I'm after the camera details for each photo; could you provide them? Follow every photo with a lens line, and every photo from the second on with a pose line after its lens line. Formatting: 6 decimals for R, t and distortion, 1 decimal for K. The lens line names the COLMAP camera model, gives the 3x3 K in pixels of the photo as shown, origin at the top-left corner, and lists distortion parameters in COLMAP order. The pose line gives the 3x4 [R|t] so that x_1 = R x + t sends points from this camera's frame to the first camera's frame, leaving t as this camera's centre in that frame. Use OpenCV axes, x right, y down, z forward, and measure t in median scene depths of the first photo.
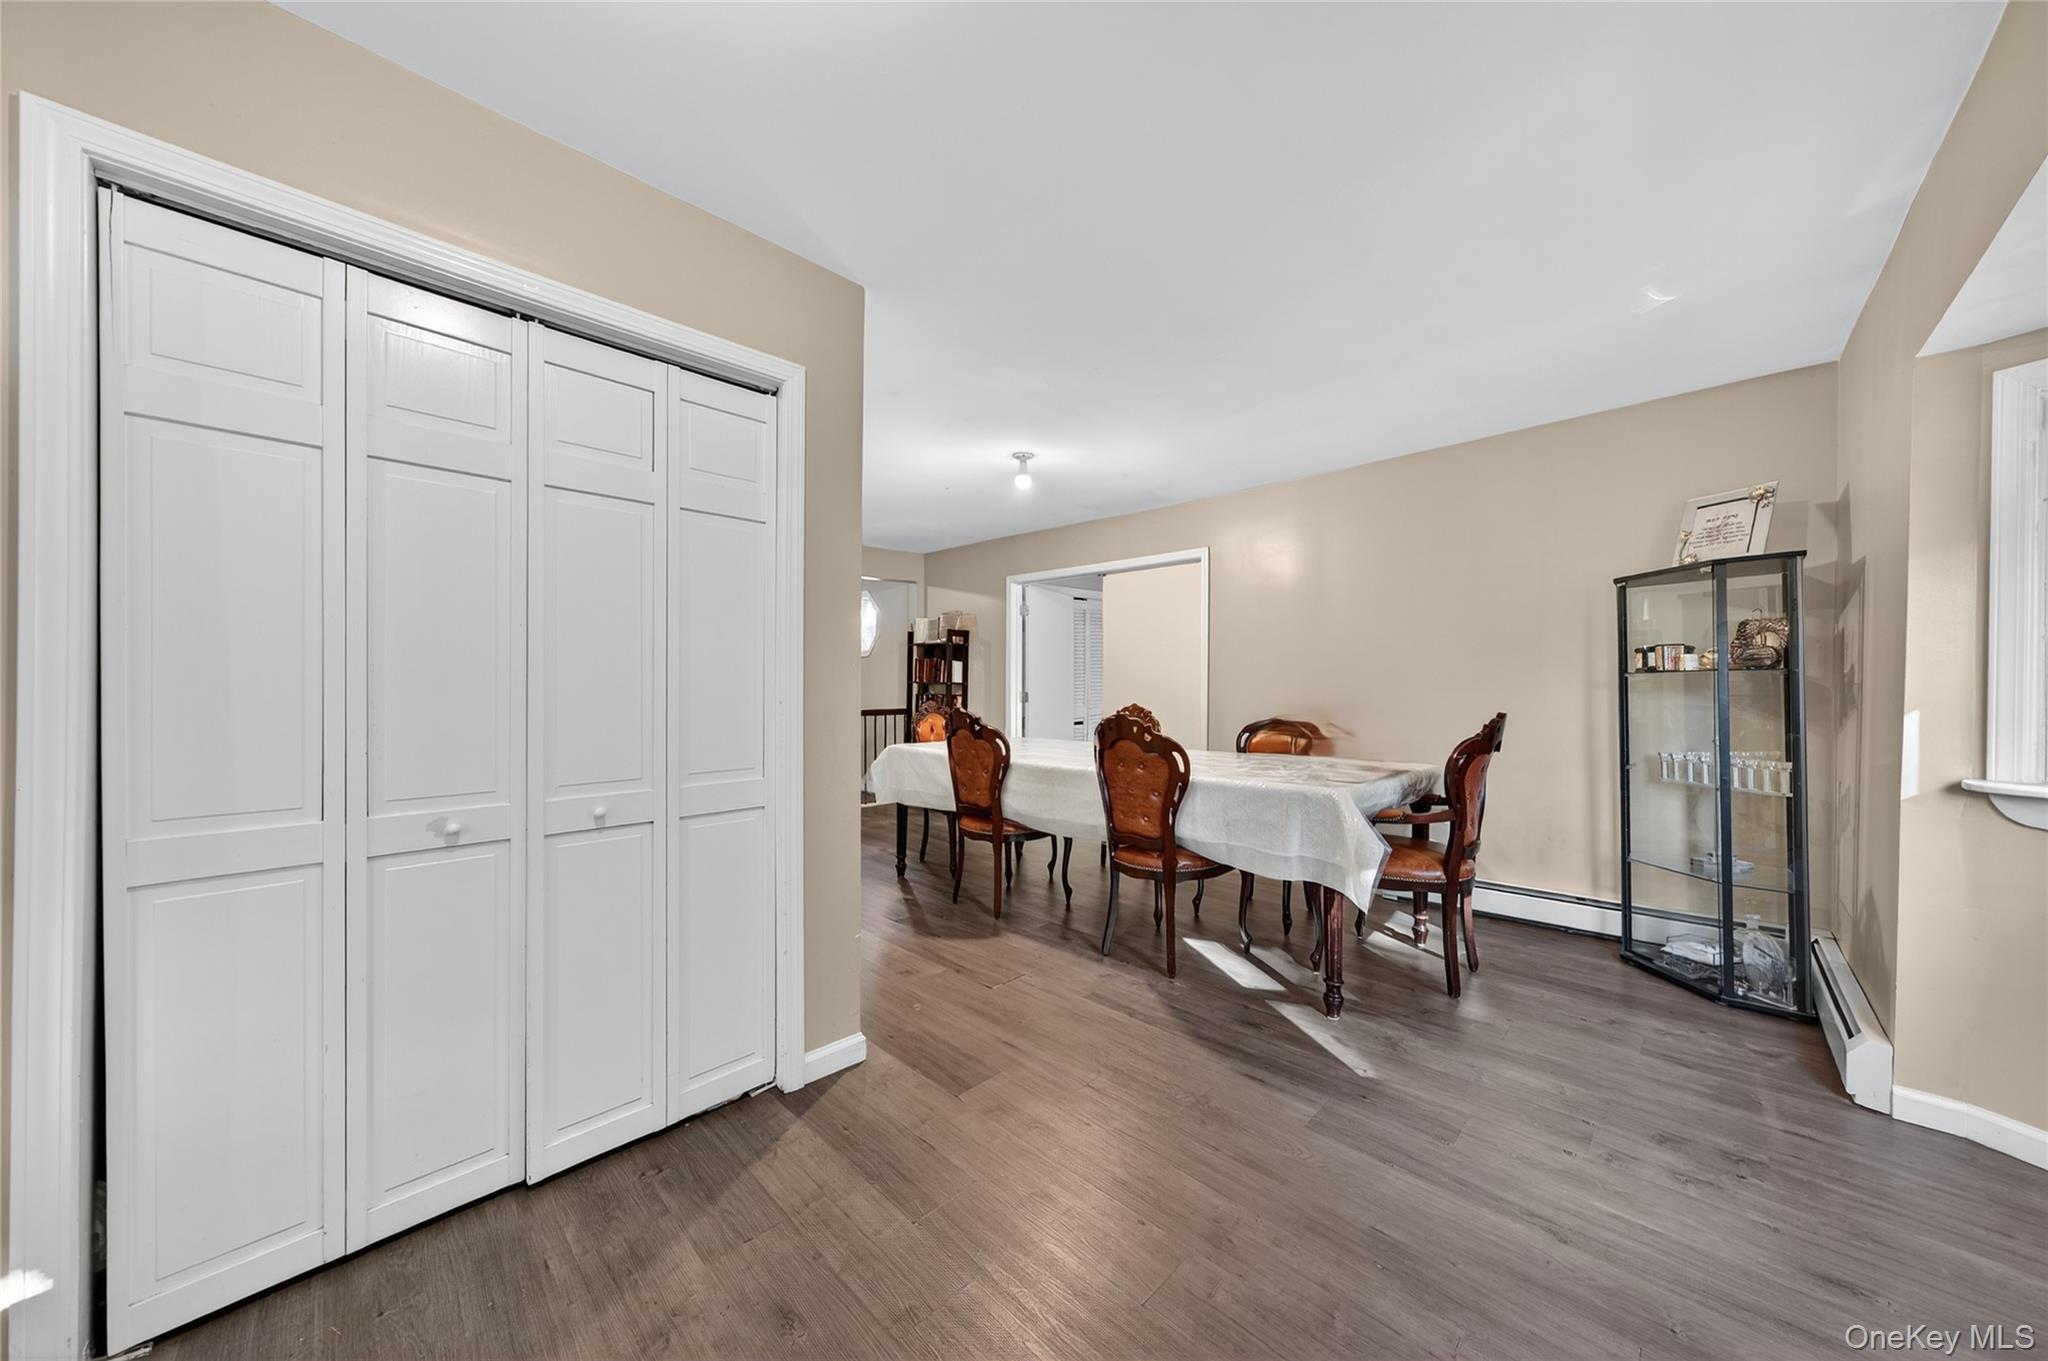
lens RADIAL K [[702.2, 0, 1029.0], [0, 702.2, 687.7], [0, 0, 1]] dist [-0.008377, 0.000163]
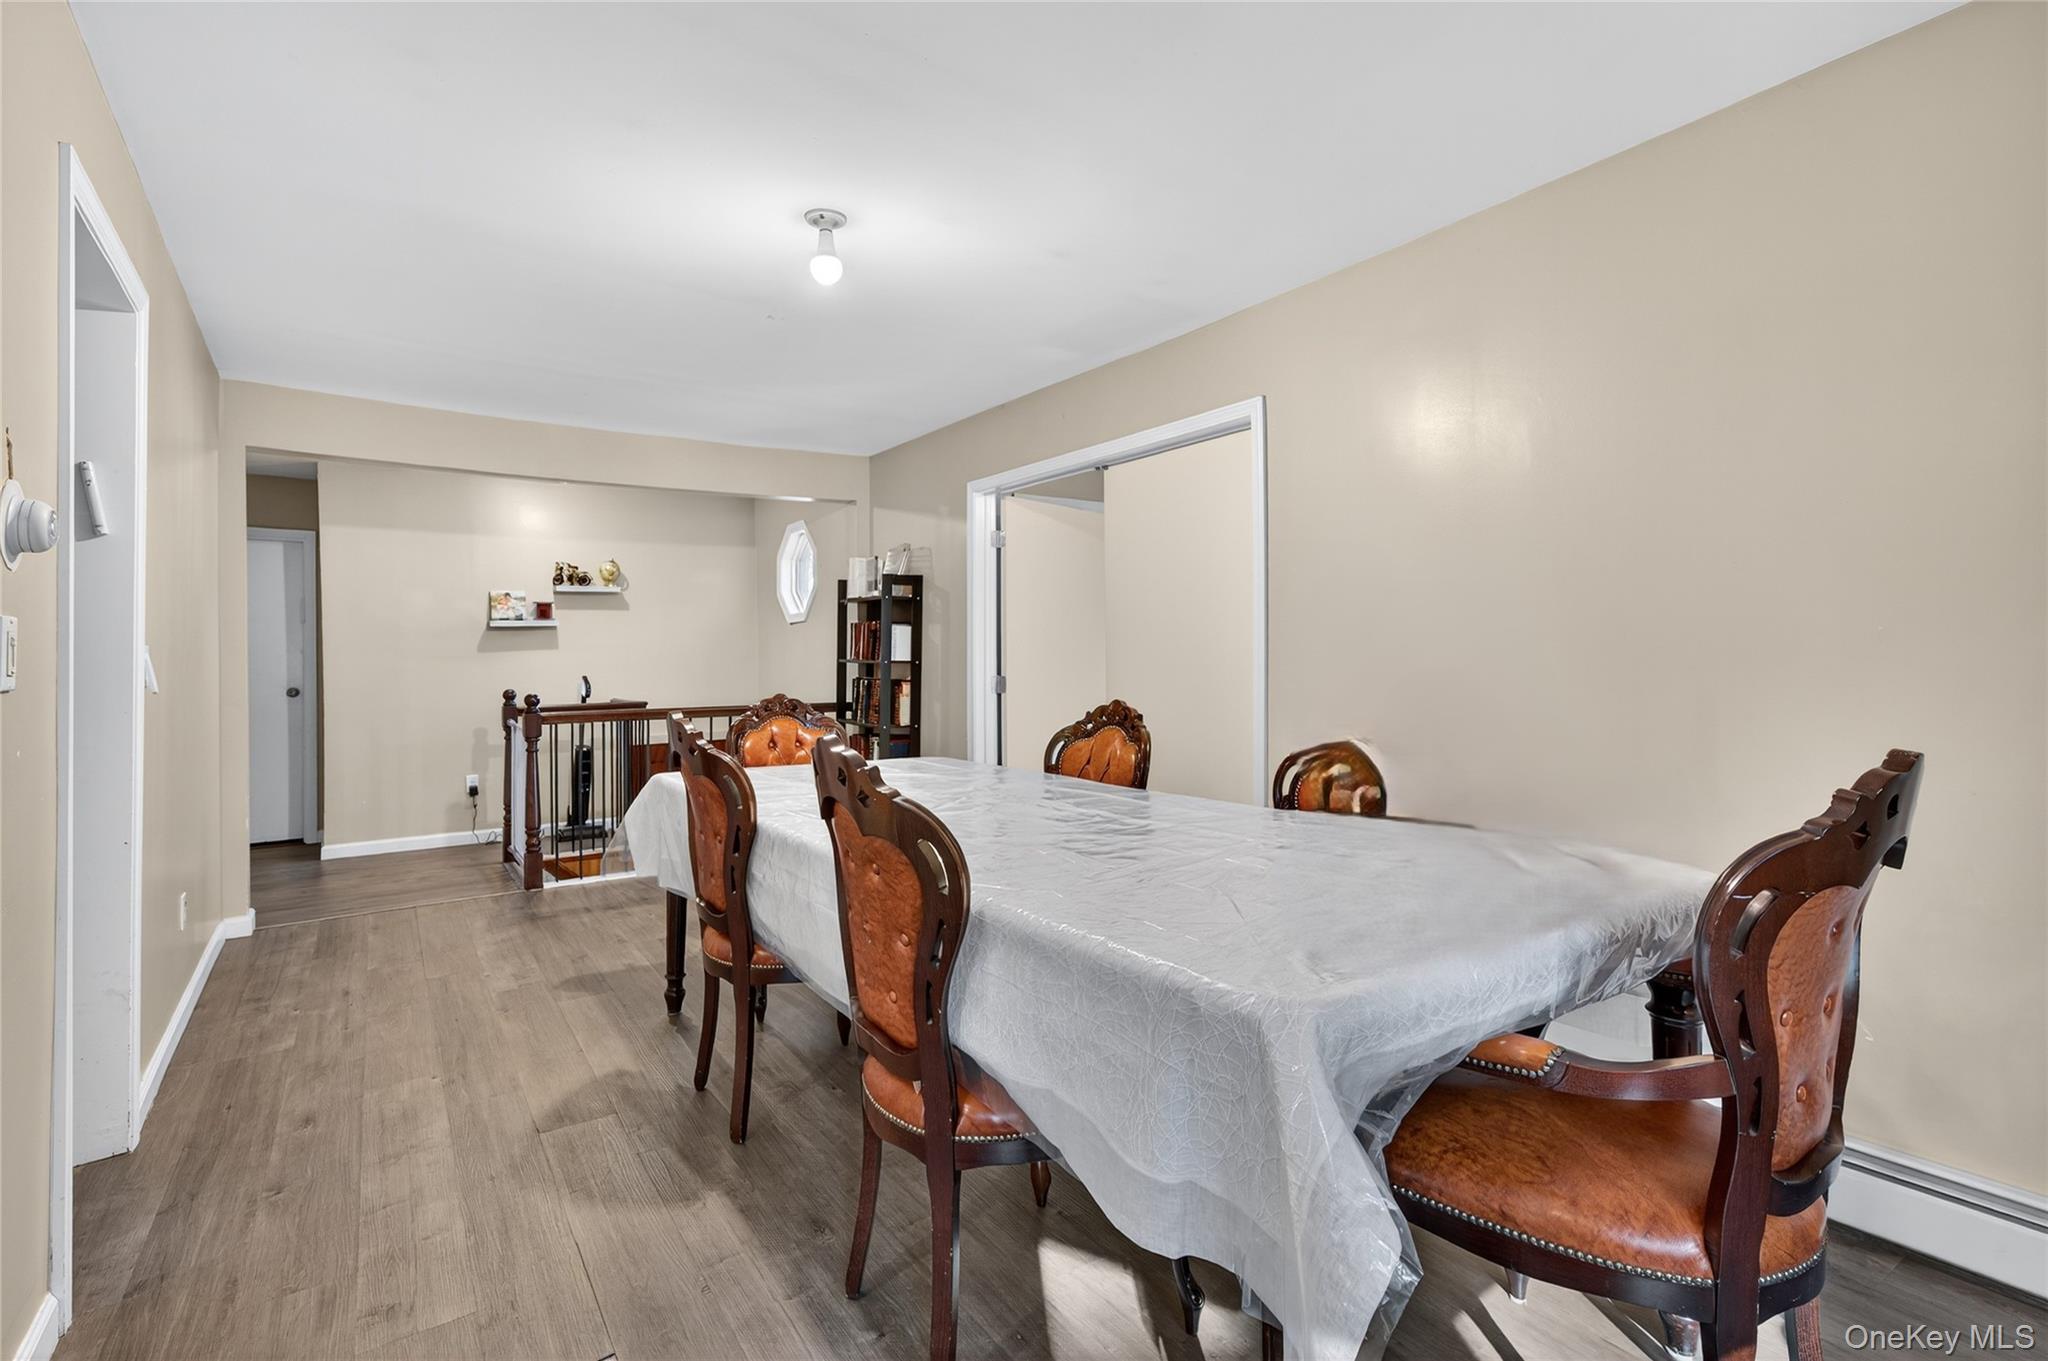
lens RADIAL K [[923.7, 0, 1041.4], [0, 923.7, 644.7], [0, 0, 1]] dist [0.002381, -0.000257]
pose [[0.982761, -0.006324, -0.184771, 0.215852], [0.001880, 0.999705, -0.024216, -0.001774], [0.184869, 0.023452, 0.982483, 0.300469]]
